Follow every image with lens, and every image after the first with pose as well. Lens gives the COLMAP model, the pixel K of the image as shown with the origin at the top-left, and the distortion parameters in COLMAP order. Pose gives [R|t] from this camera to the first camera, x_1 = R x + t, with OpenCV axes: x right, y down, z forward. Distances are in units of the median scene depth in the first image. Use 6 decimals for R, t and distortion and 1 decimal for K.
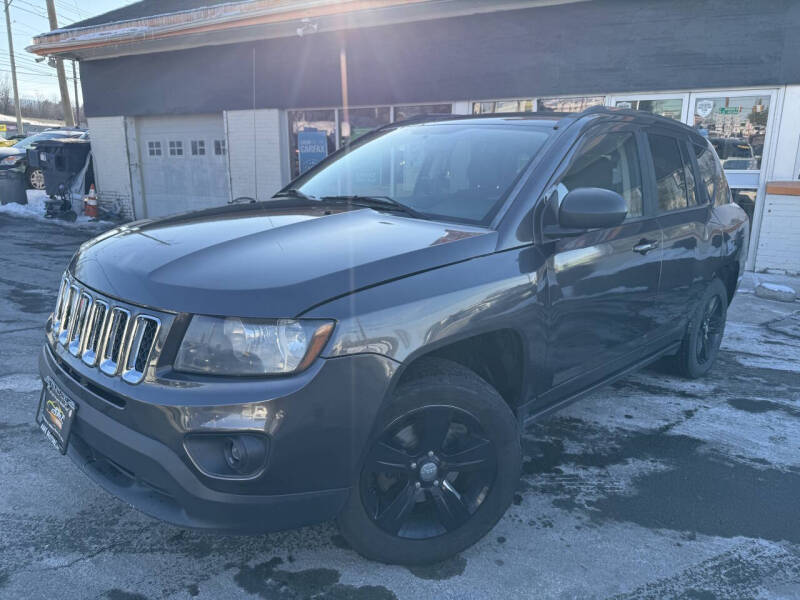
lens RADIAL K [[569.5, 0, 394.1], [0, 569.5, 289.8], [0, 0, 1]] dist [0.026307, -0.030725]
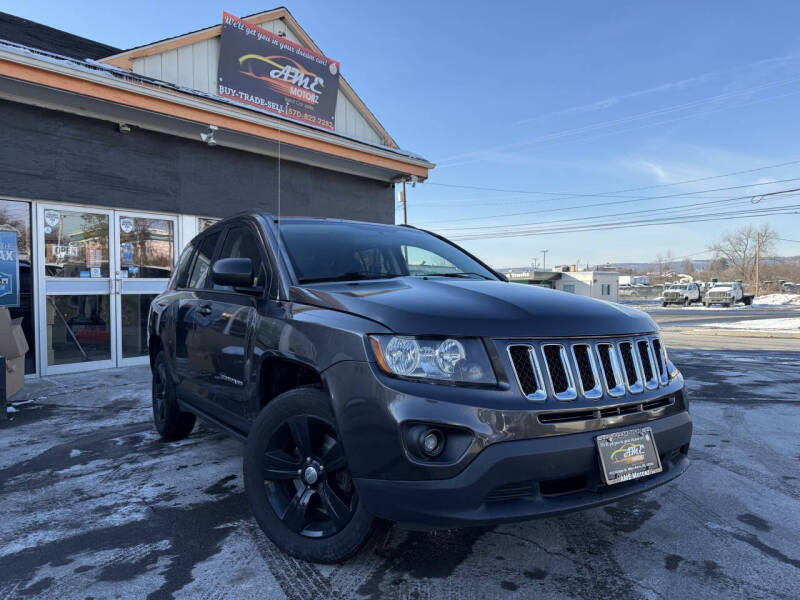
lens RADIAL K [[569.5, 0, 393.5], [0, 569.5, 307.0], [0, 0, 1]] dist [0.026307, -0.030725]
pose [[0.216908, -0.042311, 0.975275, -1.151305], [0.219662, 0.975554, -0.006532, -0.099163], [-0.951157, 0.215648, 0.220900, 0.742078]]
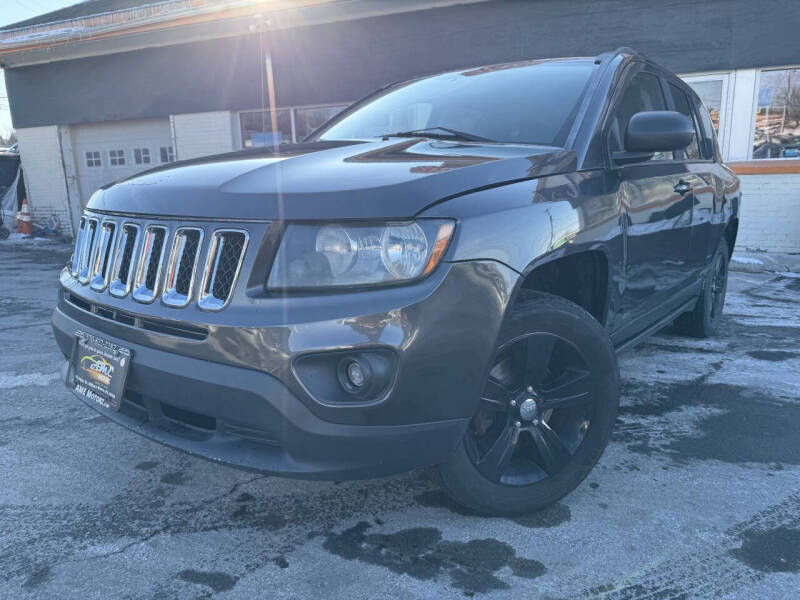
lens RADIAL K [[569.5, 0, 395.8], [0, 569.5, 297.2], [0, 0, 1]] dist [0.026307, -0.030725]
pose [[0.992910, -0.053754, 0.106018, -0.160492], [0.055933, 0.998278, -0.017678, 0.100156], [-0.104885, 0.023482, 0.994207, 0.082386]]
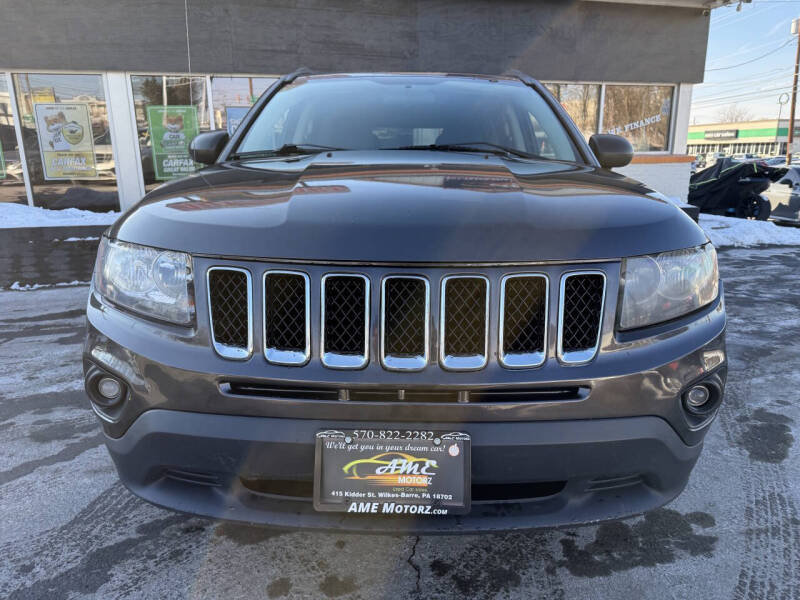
lens RADIAL K [[569.5, 0, 401.7], [0, 569.5, 304.7], [0, 0, 1]] dist [0.026307, -0.030725]
pose [[0.718390, -0.191359, 0.668803, -0.635935], [0.171832, 0.980442, 0.095954, -0.012282], [-0.674084, 0.045990, 0.737221, 0.347003]]
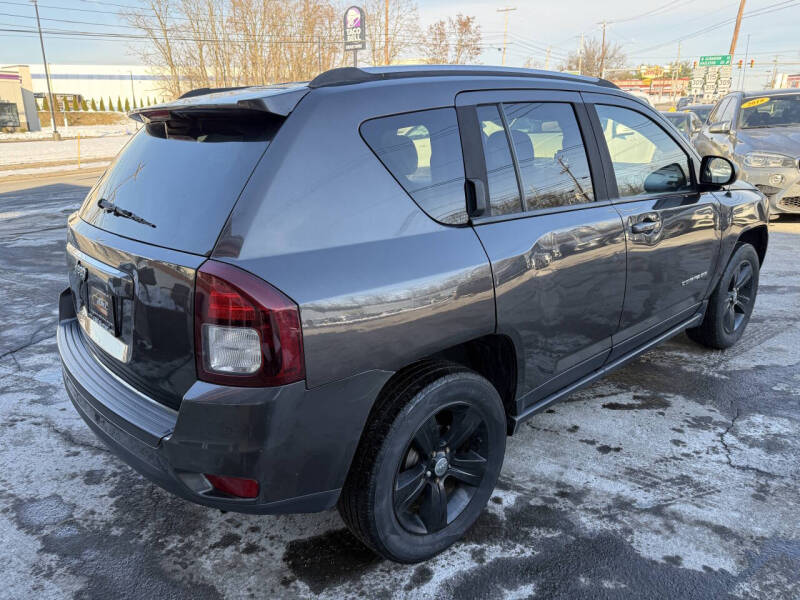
lens RADIAL K [[569.5, 0, 407.6], [0, 569.5, 296.8], [0, 0, 1]] dist [0.026307, -0.030725]
pose [[-0.998193, -0.029447, 0.052378, 0.335920], [0.000459, 0.867918, 0.496707, -0.561093], [-0.060086, 0.495833, -0.866336, 2.331951]]
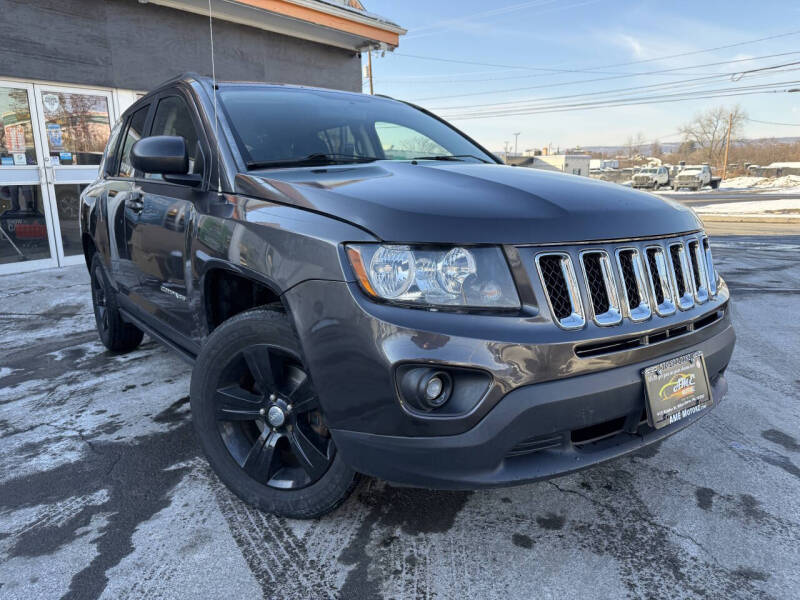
lens RADIAL K [[569.5, 0, 397.4], [0, 569.5, 303.0], [0, 0, 1]] dist [0.026307, -0.030725]
pose [[0.153973, -0.228583, 0.961271, -0.964675], [0.229776, 0.954484, 0.190165, -0.111835], [-0.960987, 0.191597, 0.199487, 0.799048]]
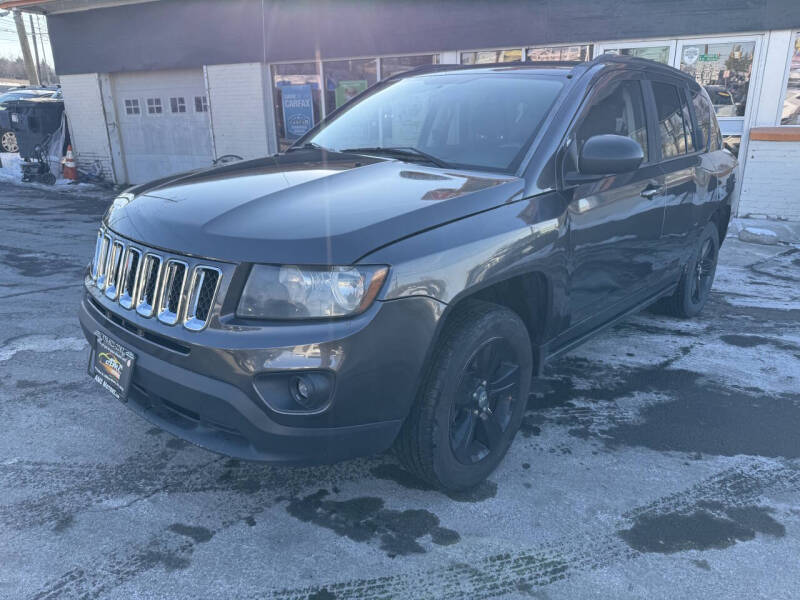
lens RADIAL K [[569.5, 0, 397.2], [0, 569.5, 287.7], [0, 0, 1]] dist [0.026307, -0.030725]
pose [[0.998795, -0.030921, 0.038121, -0.067241], [0.028130, 0.997029, 0.071700, 0.011180], [-0.040225, -0.070542, 0.996697, -0.035318]]
